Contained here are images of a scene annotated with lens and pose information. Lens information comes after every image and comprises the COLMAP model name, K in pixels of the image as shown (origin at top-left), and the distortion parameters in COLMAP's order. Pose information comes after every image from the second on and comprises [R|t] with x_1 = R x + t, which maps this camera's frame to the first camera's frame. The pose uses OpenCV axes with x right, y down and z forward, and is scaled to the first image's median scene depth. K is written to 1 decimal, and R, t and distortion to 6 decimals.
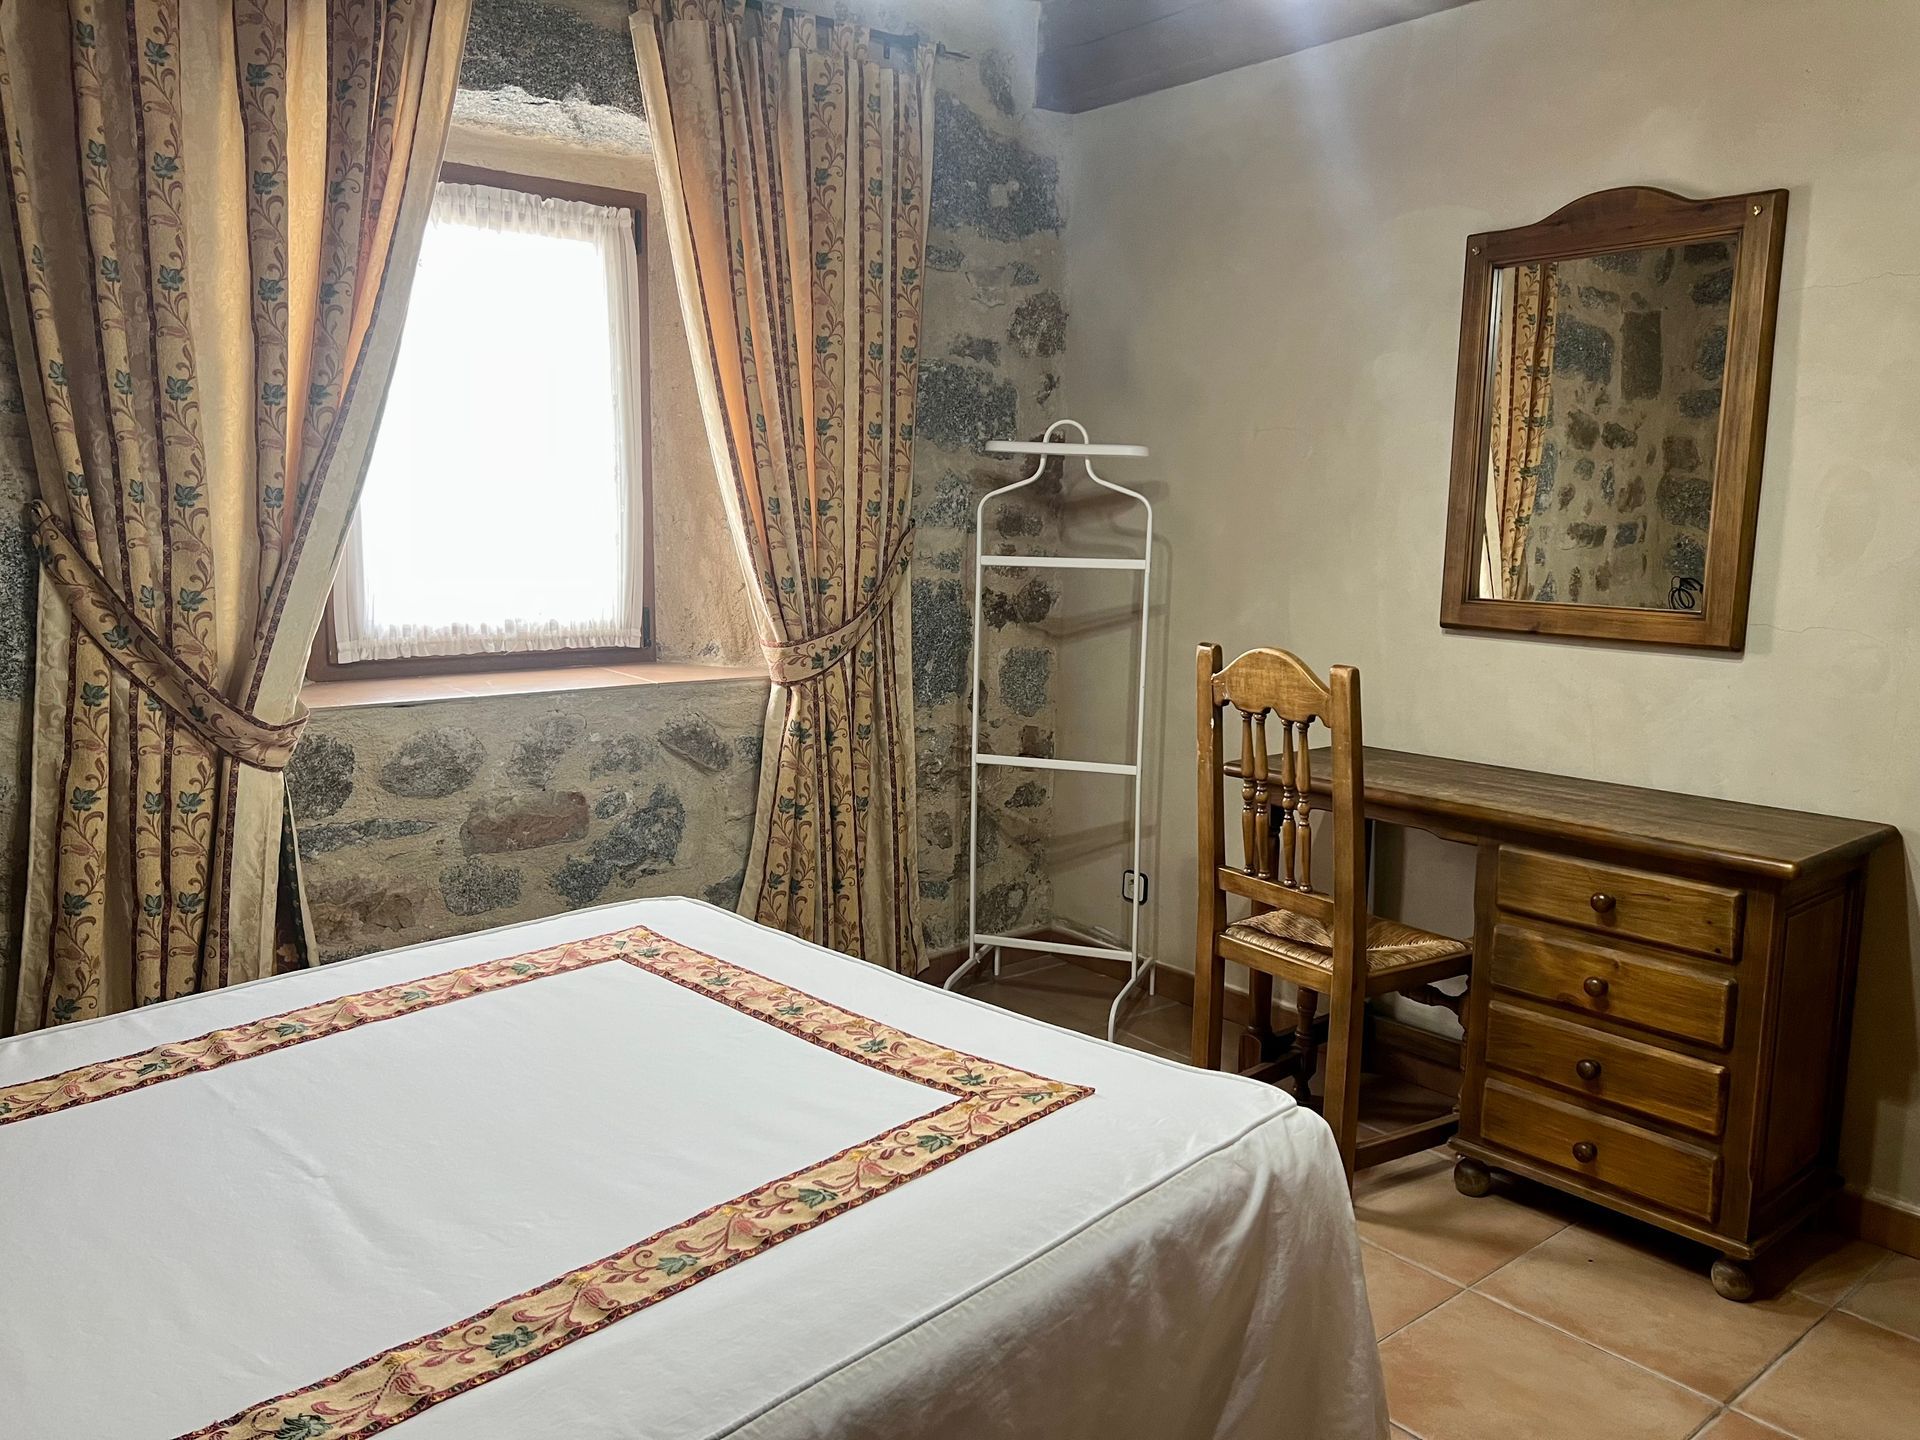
lens RADIAL K [[1398.2, 0, 965.7], [0, 1398.2, 739.2], [0, 0, 1]] dist [0.009913, -0.008974]
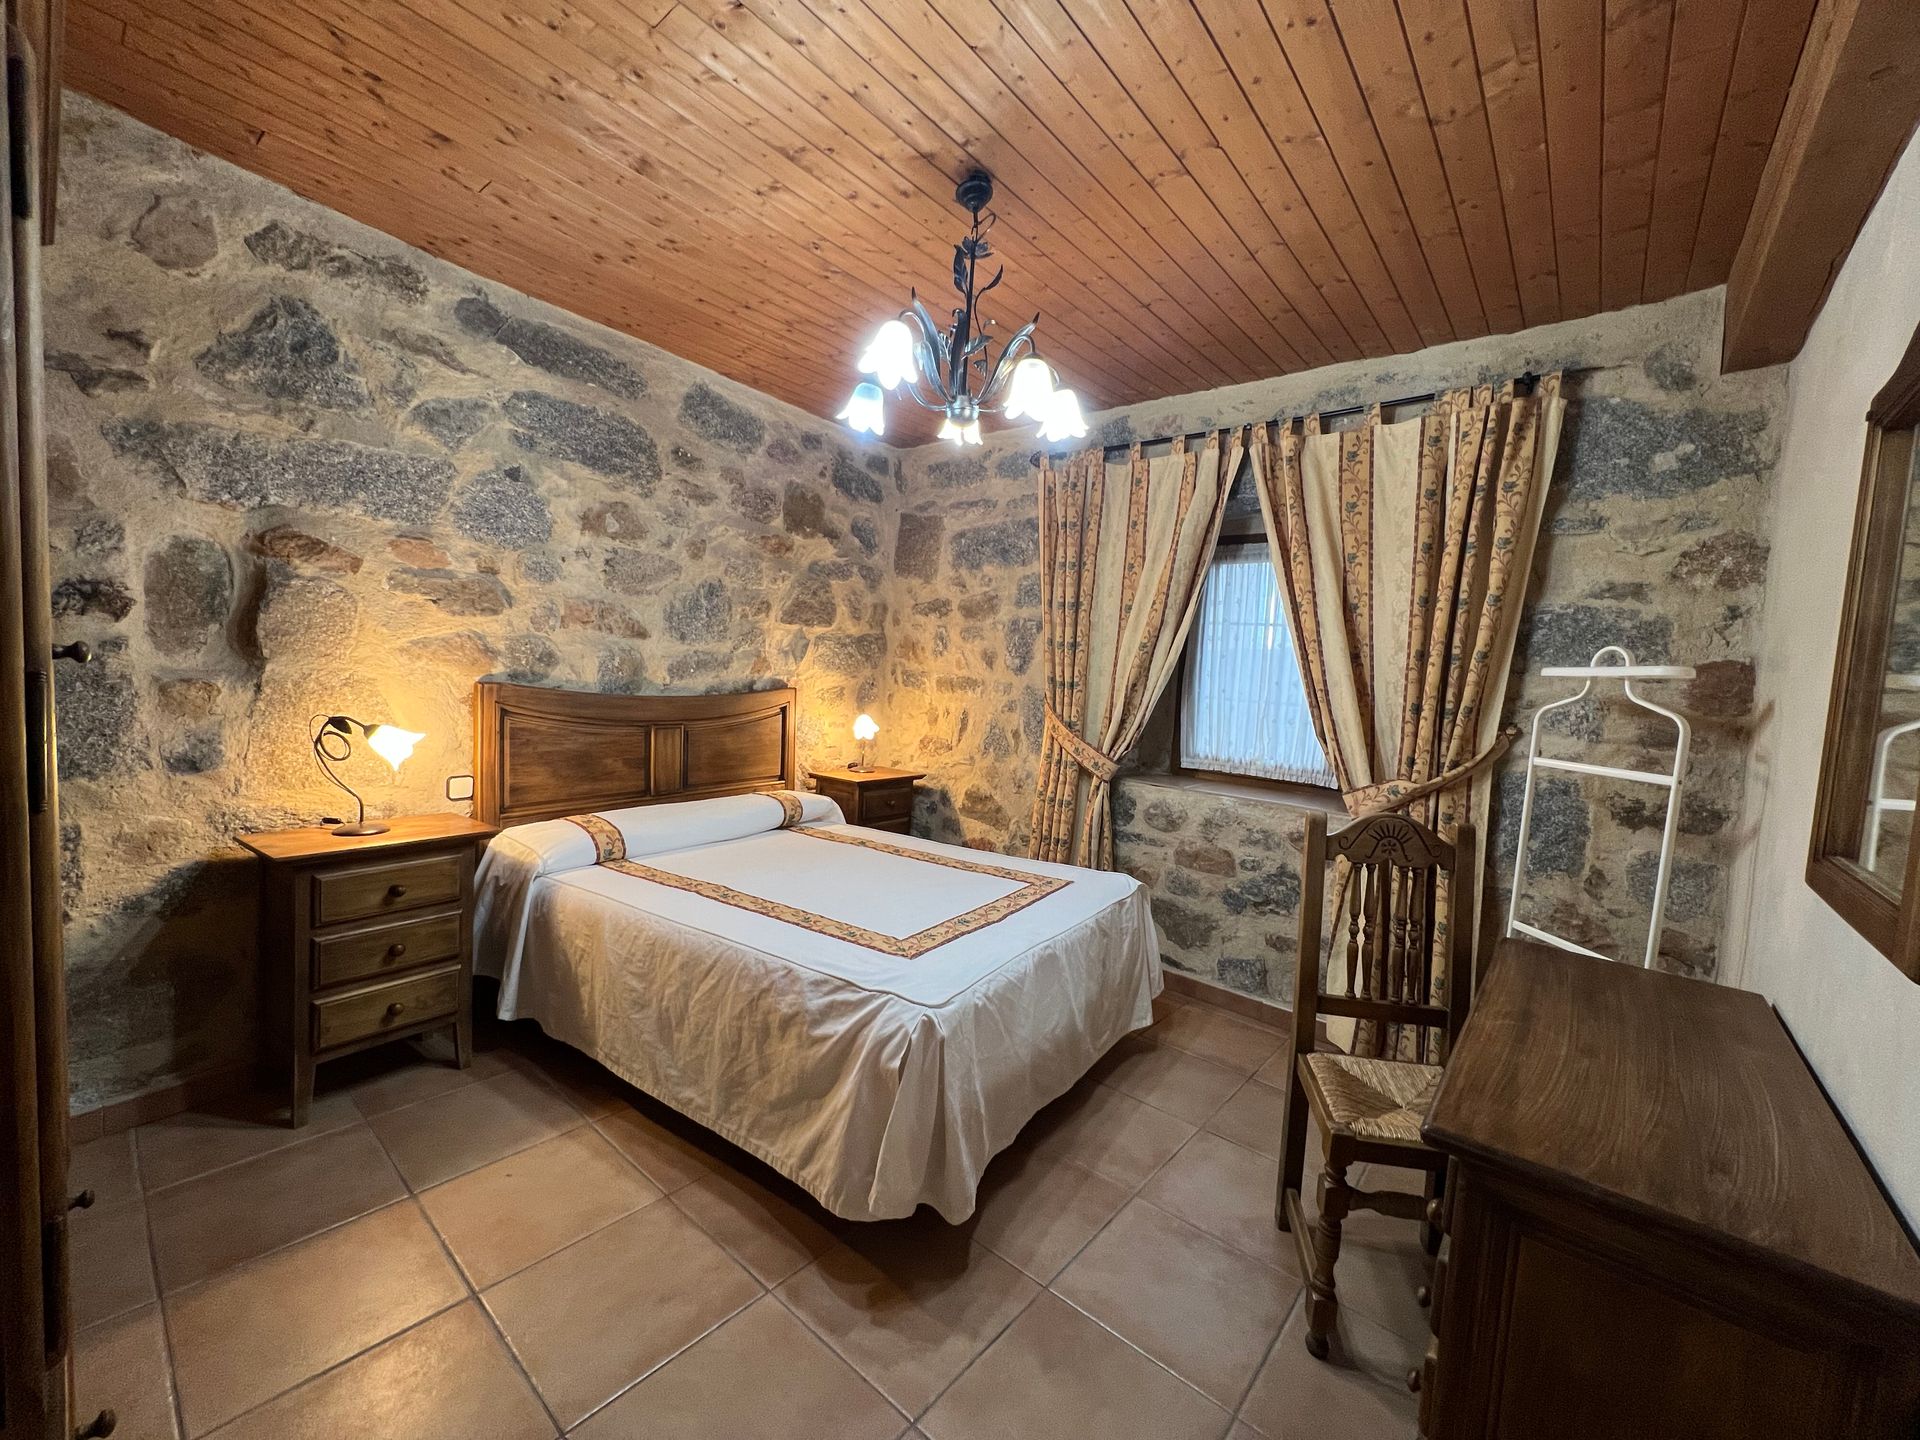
lens RADIAL K [[767.3, 0, 966.4], [0, 767.3, 723.8], [0, 0, 1]] dist [-0.003057, 0.000593]
pose [[0.176805, 0.060232, -0.982401, 0.587156], [-0.223827, 0.974435, 0.019461, -0.061141], [0.958458, 0.216447, 0.185766, 0.392219]]
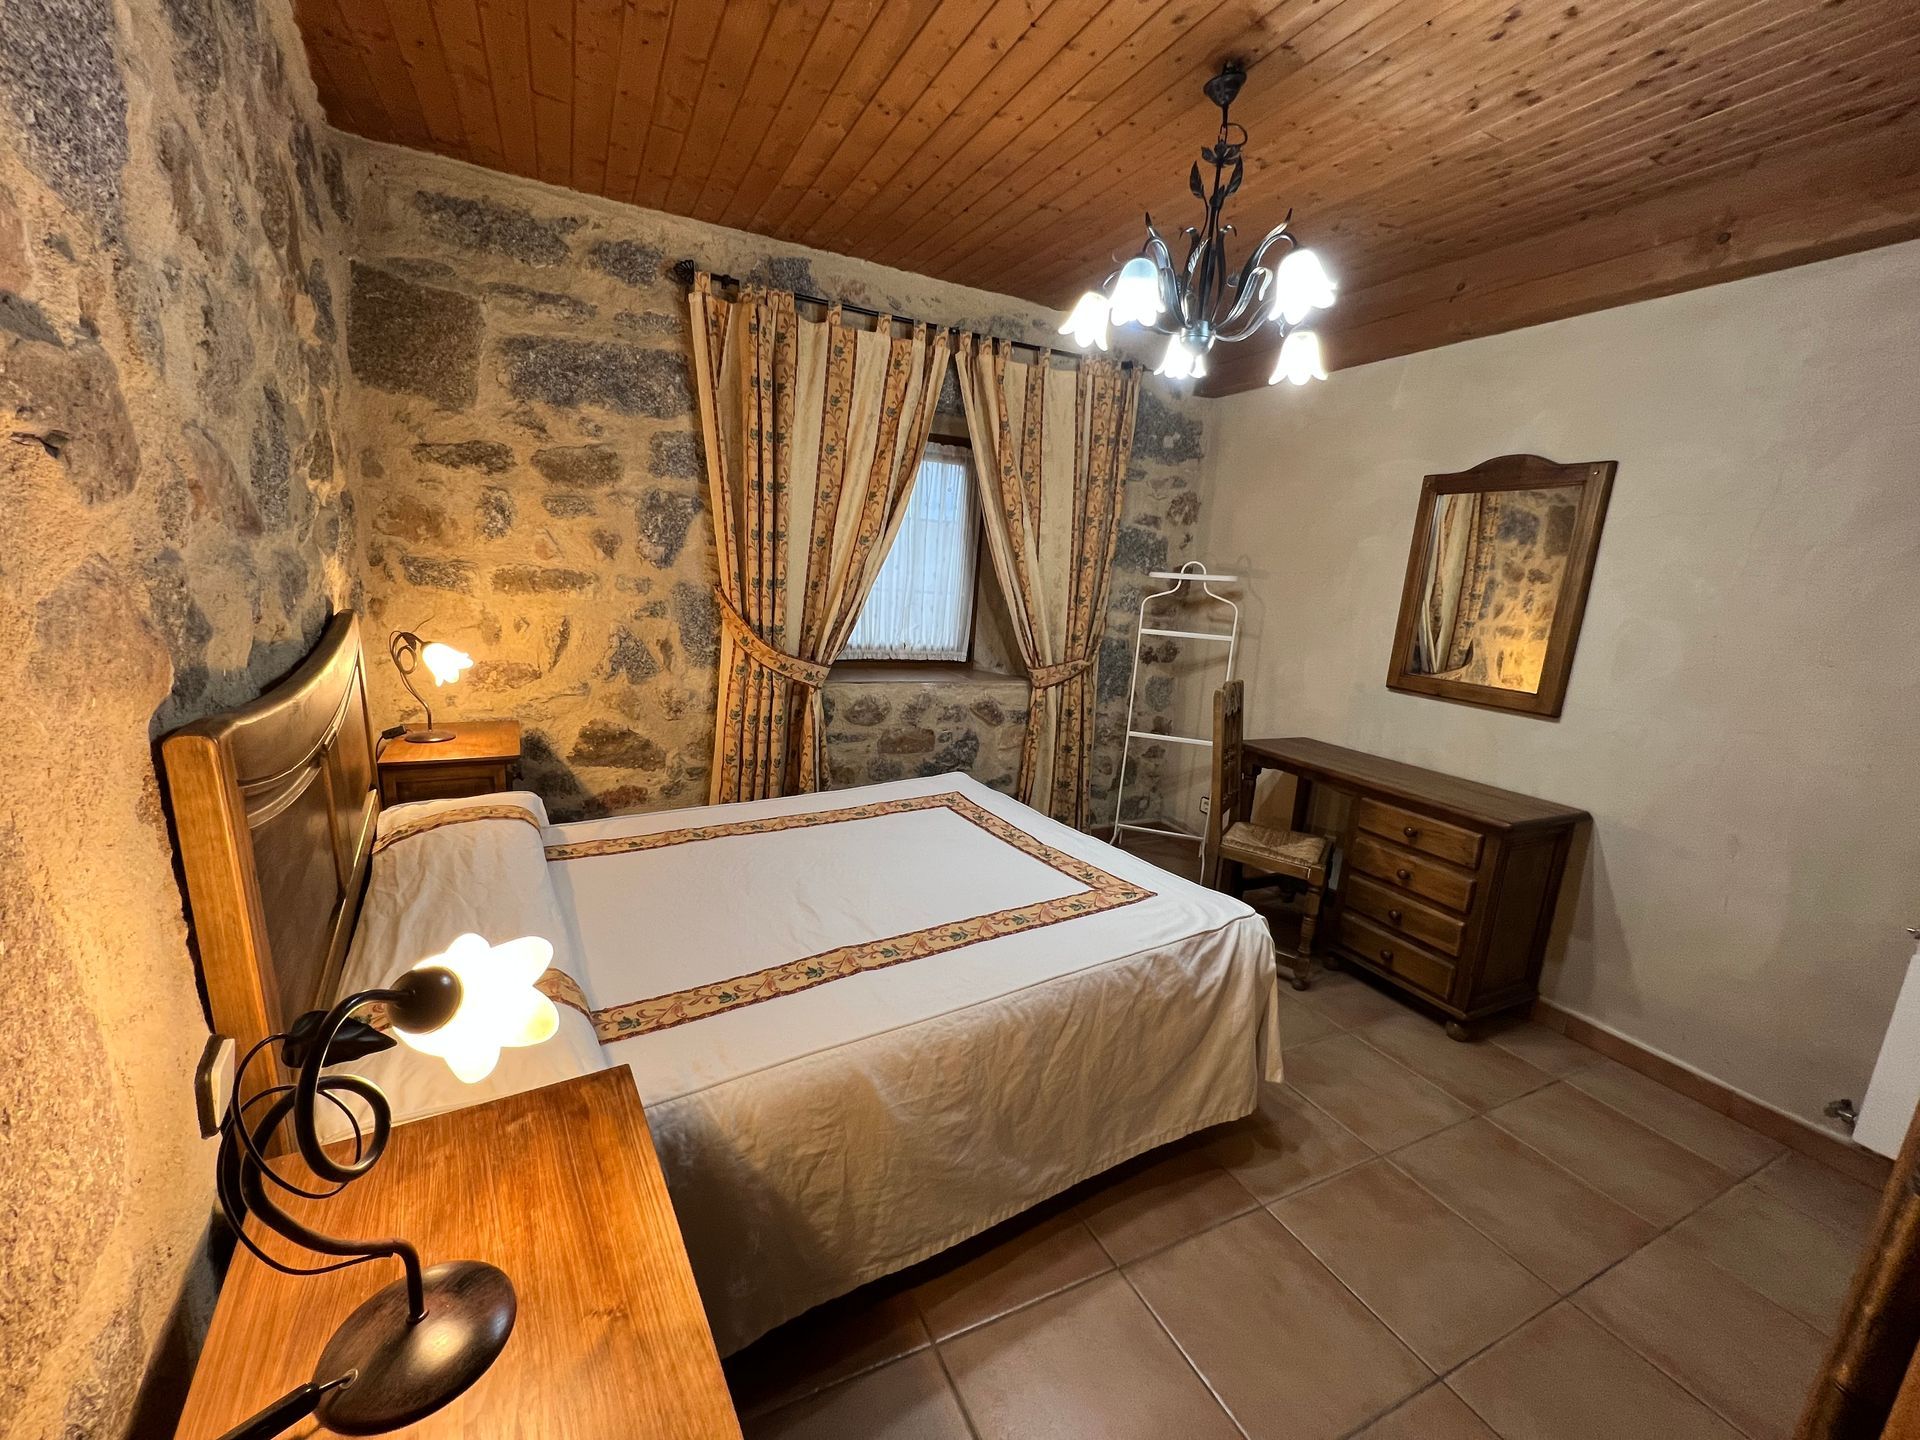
lens RADIAL K [[767.3, 0, 957.0], [0, 767.3, 723.1], [0, 0, 1]] dist [-0.003057, 0.000593]
pose [[0.968818, 0.094720, -0.228953, 0.021206], [-0.090088, 0.995463, 0.030623, -0.009168], [0.230815, -0.009042, 0.972956, -0.102106]]
